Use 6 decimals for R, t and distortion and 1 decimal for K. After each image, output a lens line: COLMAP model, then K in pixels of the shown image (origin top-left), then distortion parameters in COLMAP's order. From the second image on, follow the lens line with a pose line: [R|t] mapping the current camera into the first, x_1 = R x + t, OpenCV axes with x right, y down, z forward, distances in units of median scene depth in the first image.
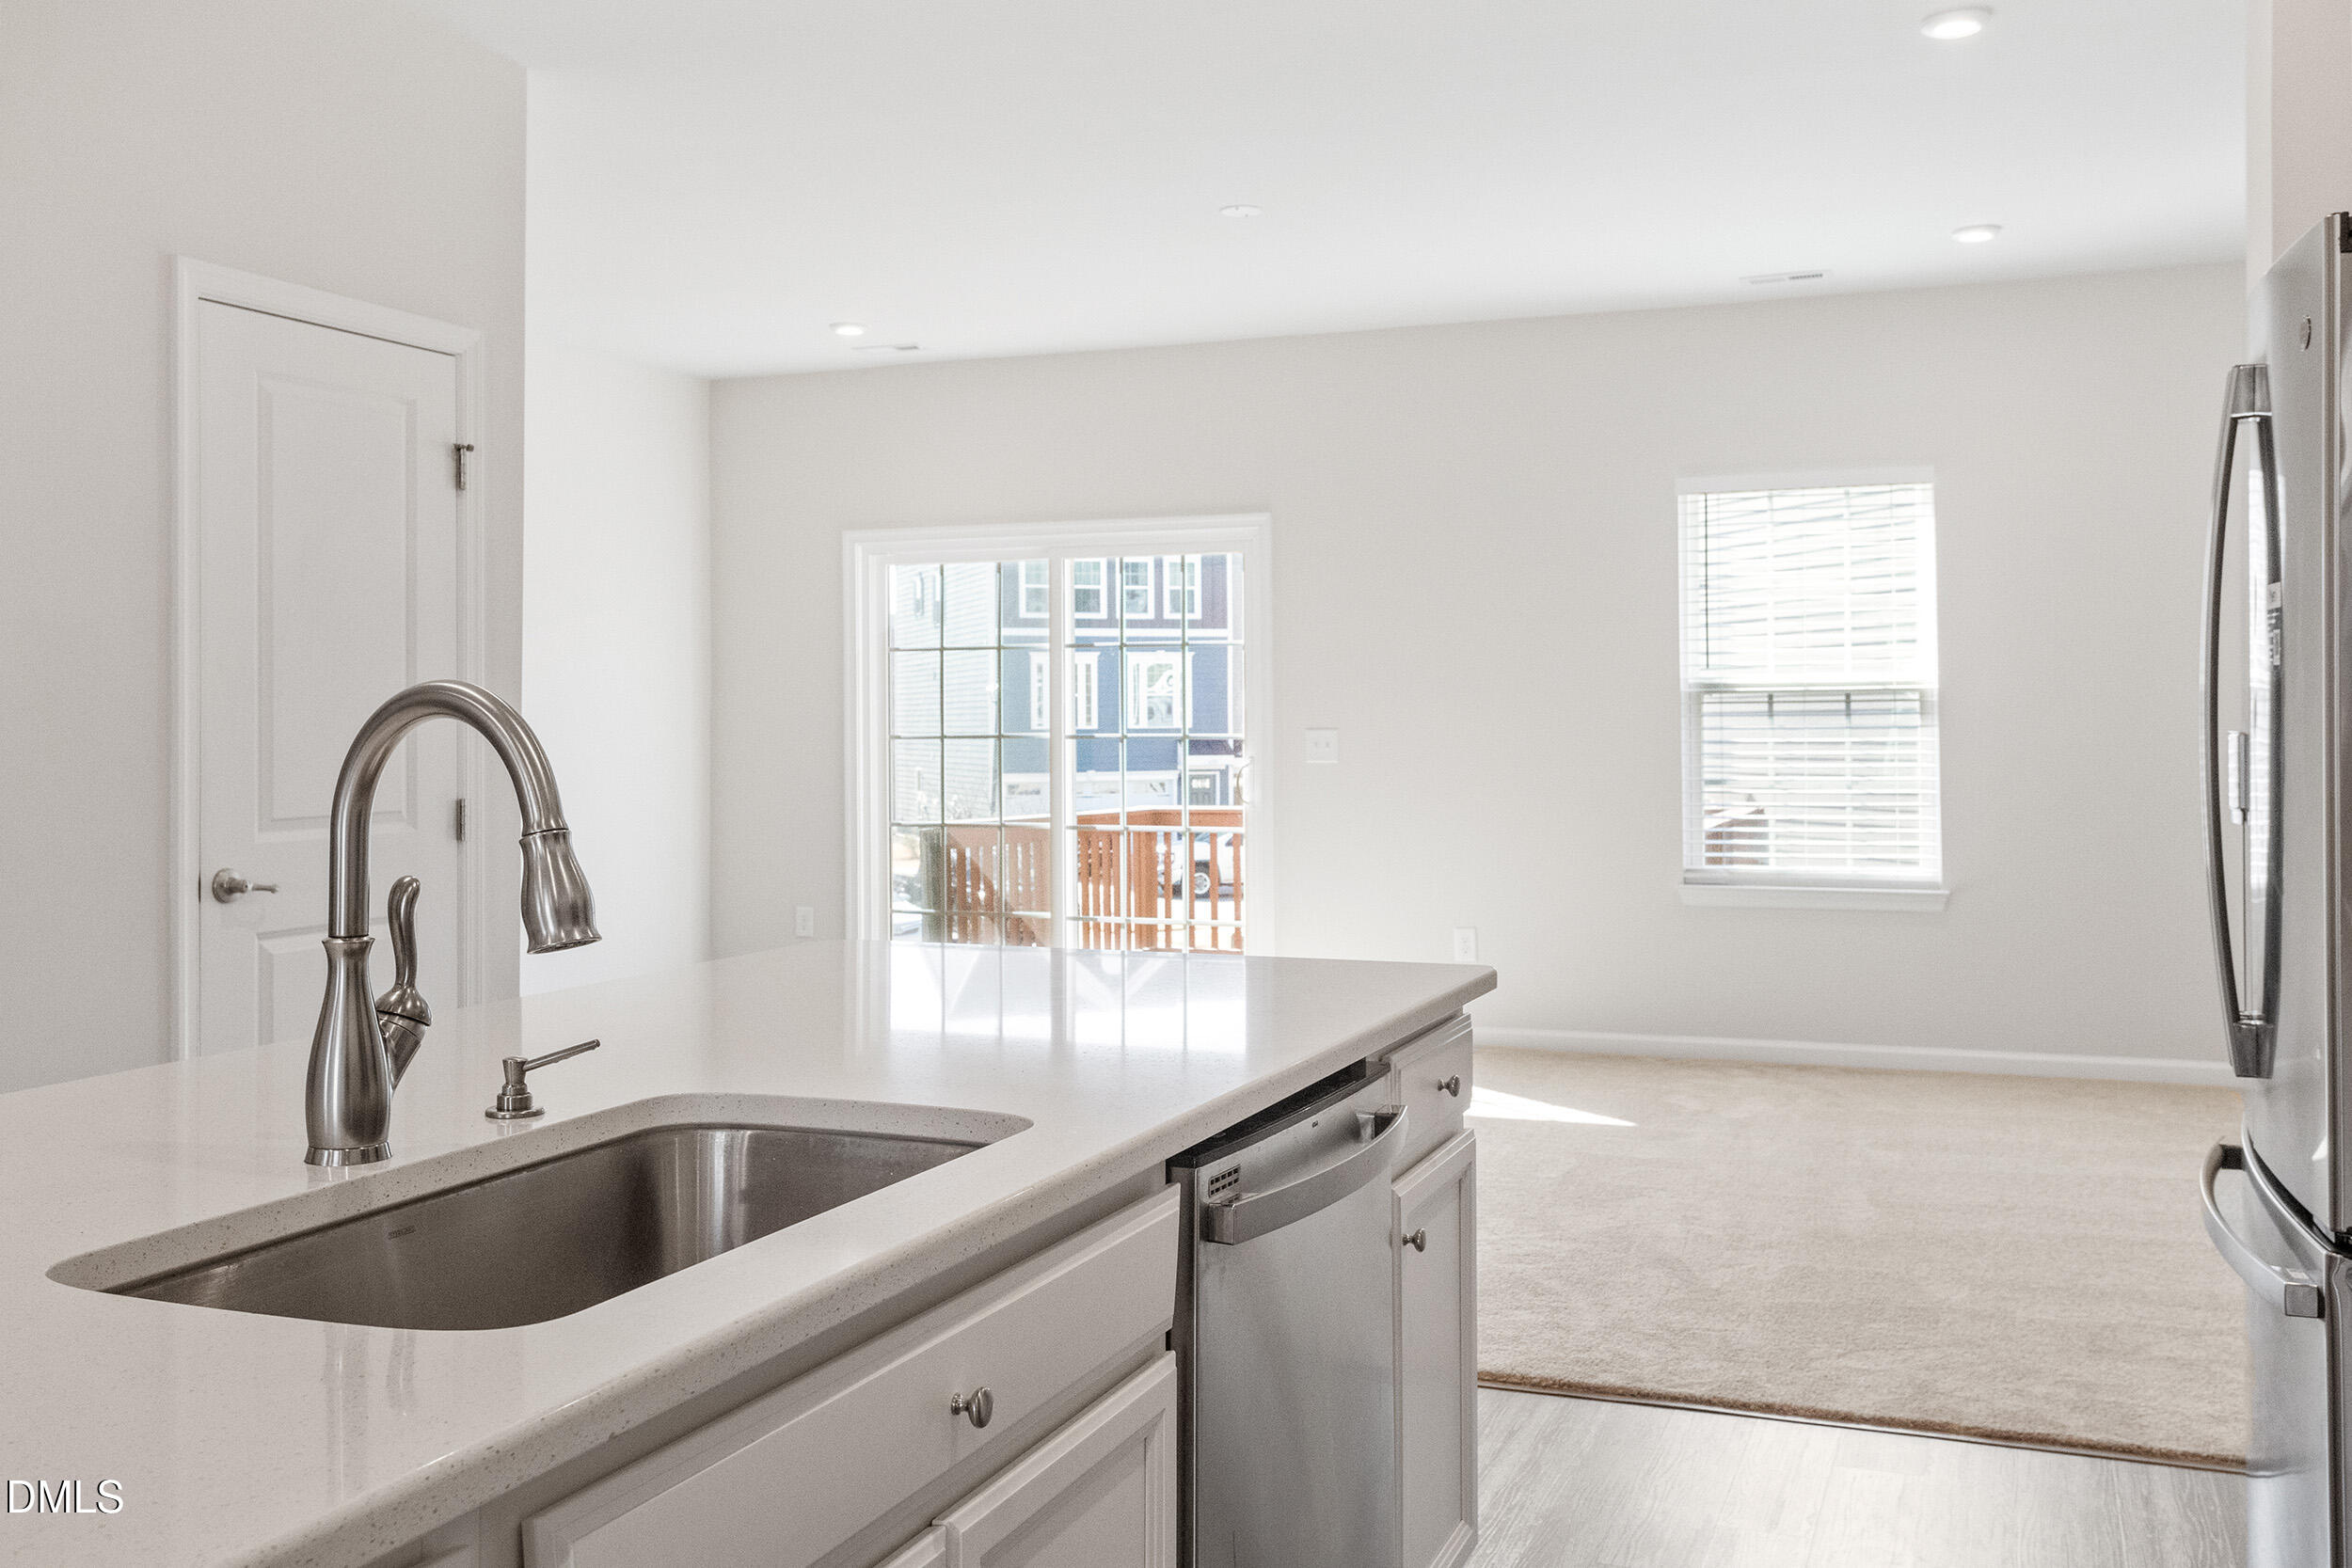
lens RADIAL K [[2087.9, 0, 1172.3], [0, 2087.9, 722.0], [0, 0, 1]] dist [0.004511, 0.004726]
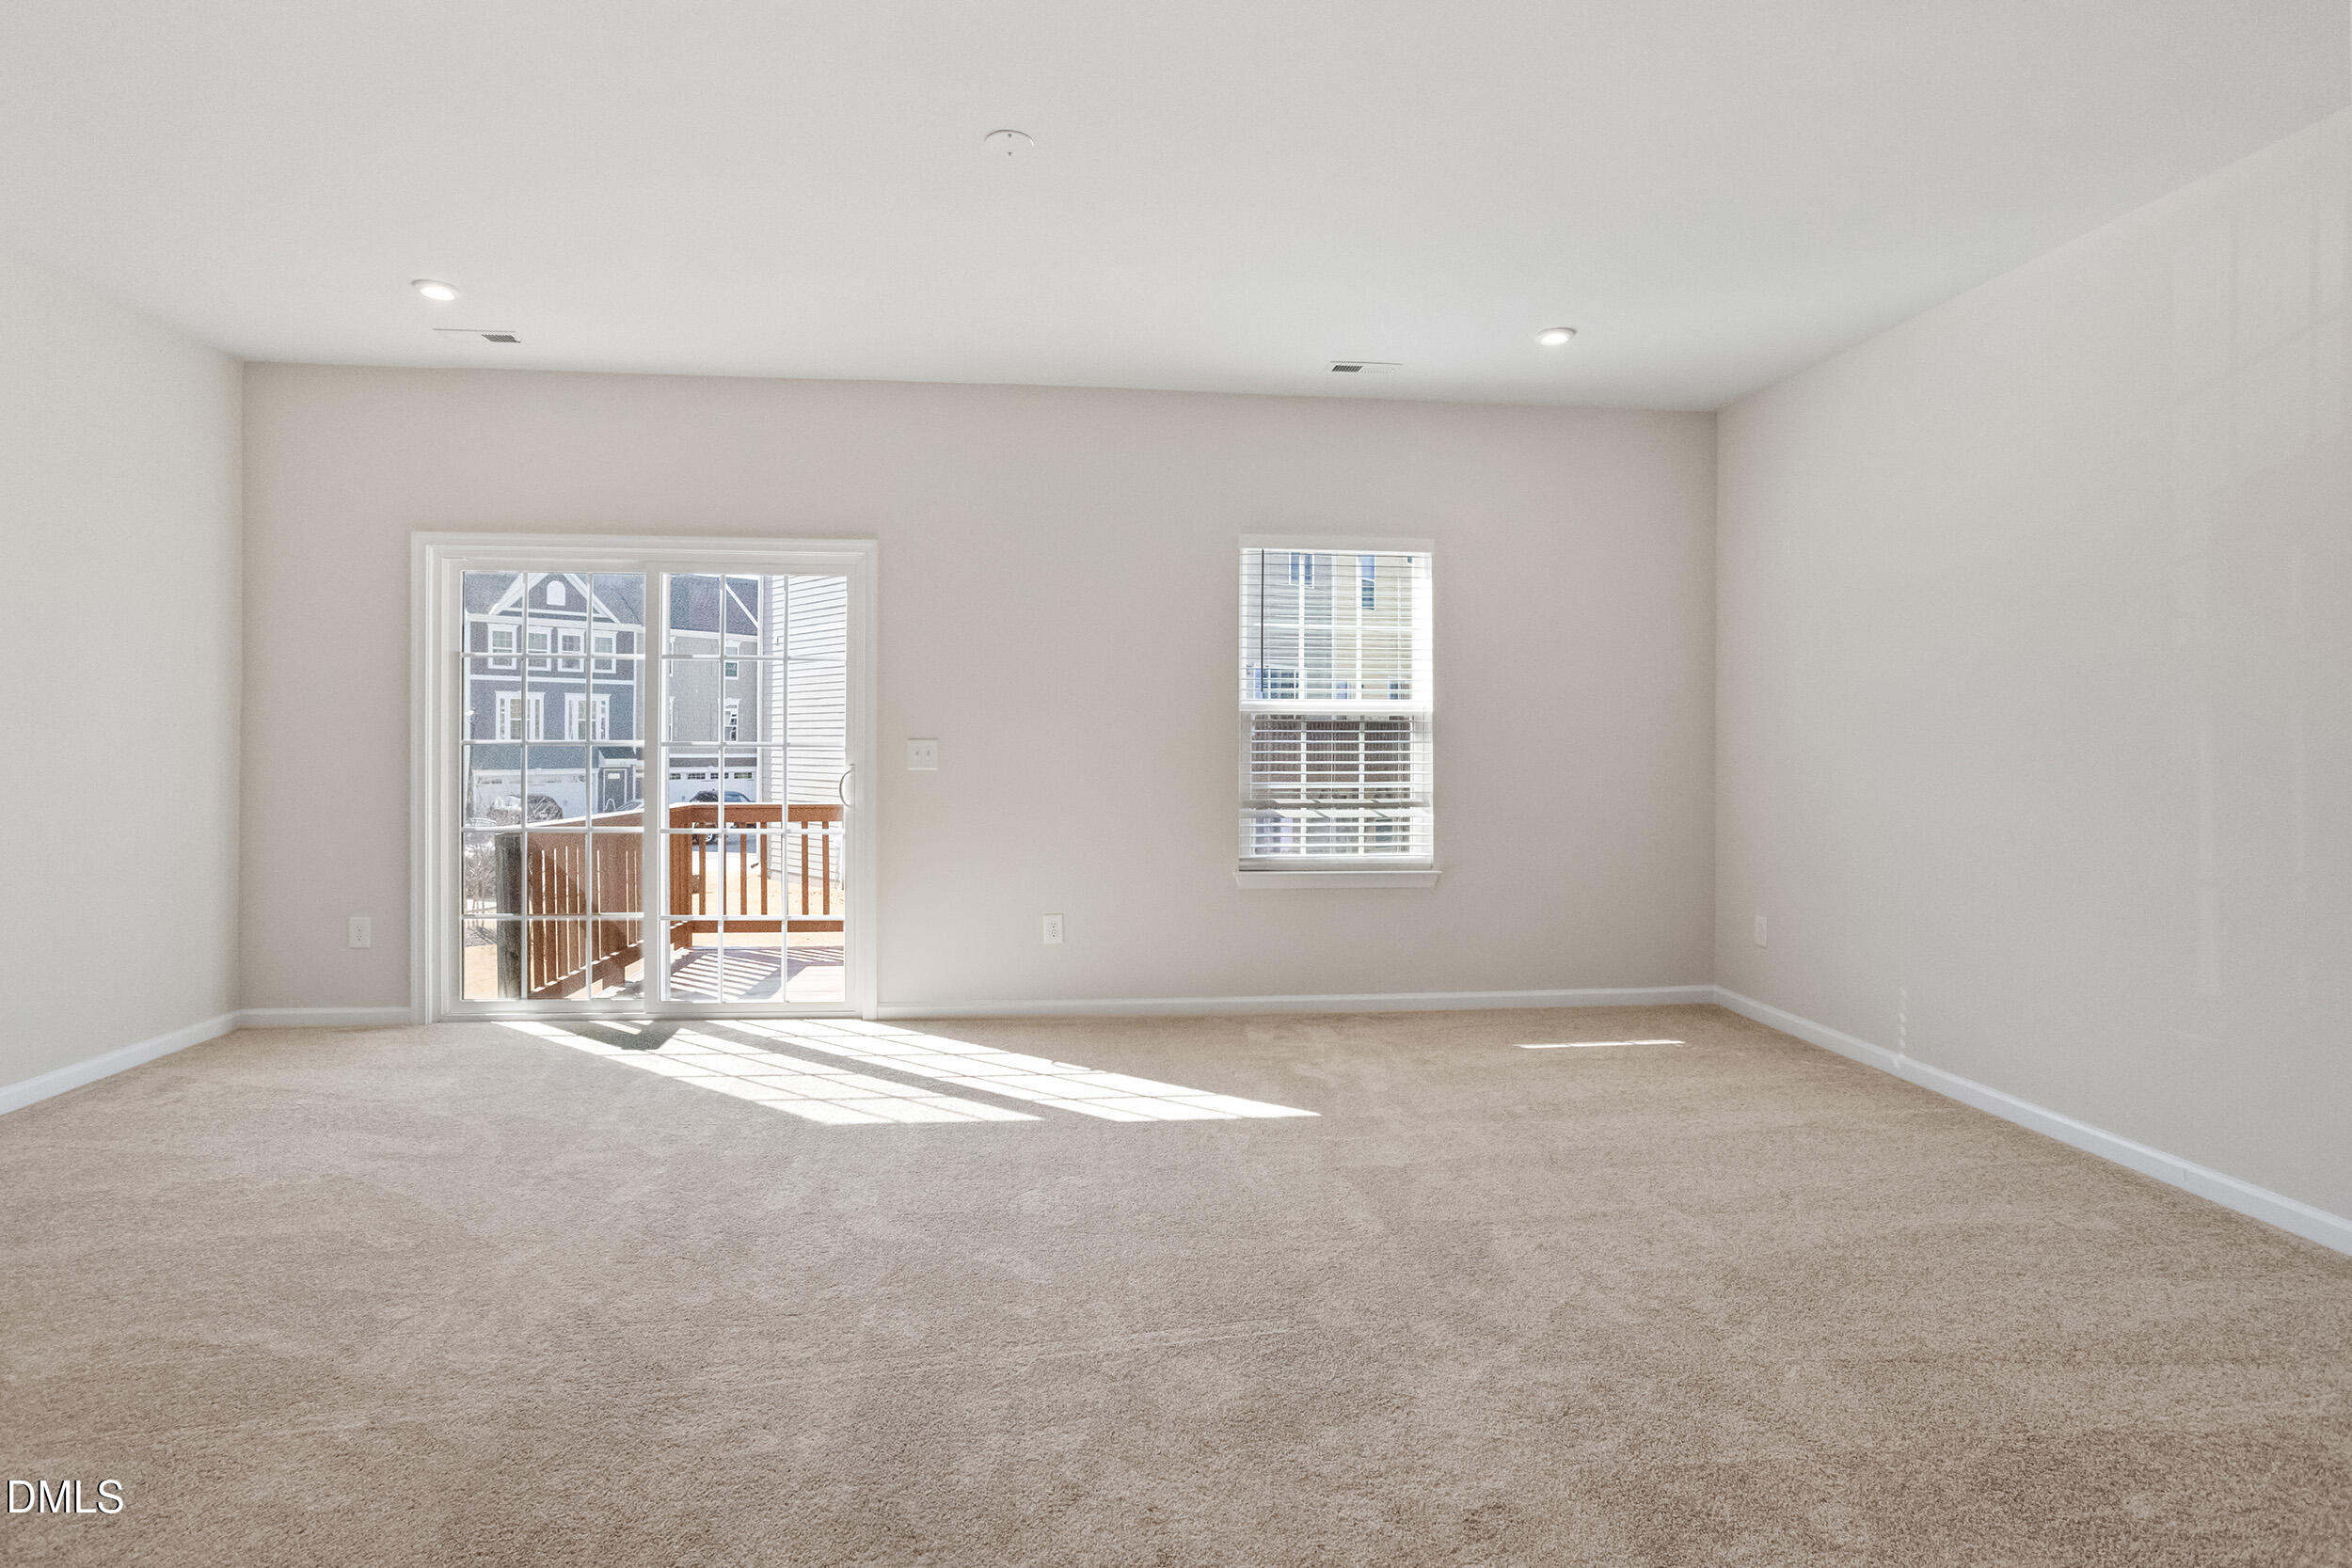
lens RADIAL K [[1150.2, 0, 1162.5], [0, 1150.2, 749.2], [0, 0, 1]] dist [-0.040386, 0.026688]
pose [[0.892427, 0.007967, 0.451122, -0.088730], [-0.011173, 0.999928, 0.004443, 0.004425], [-0.451054, -0.009005, 0.892451, 0.393939]]
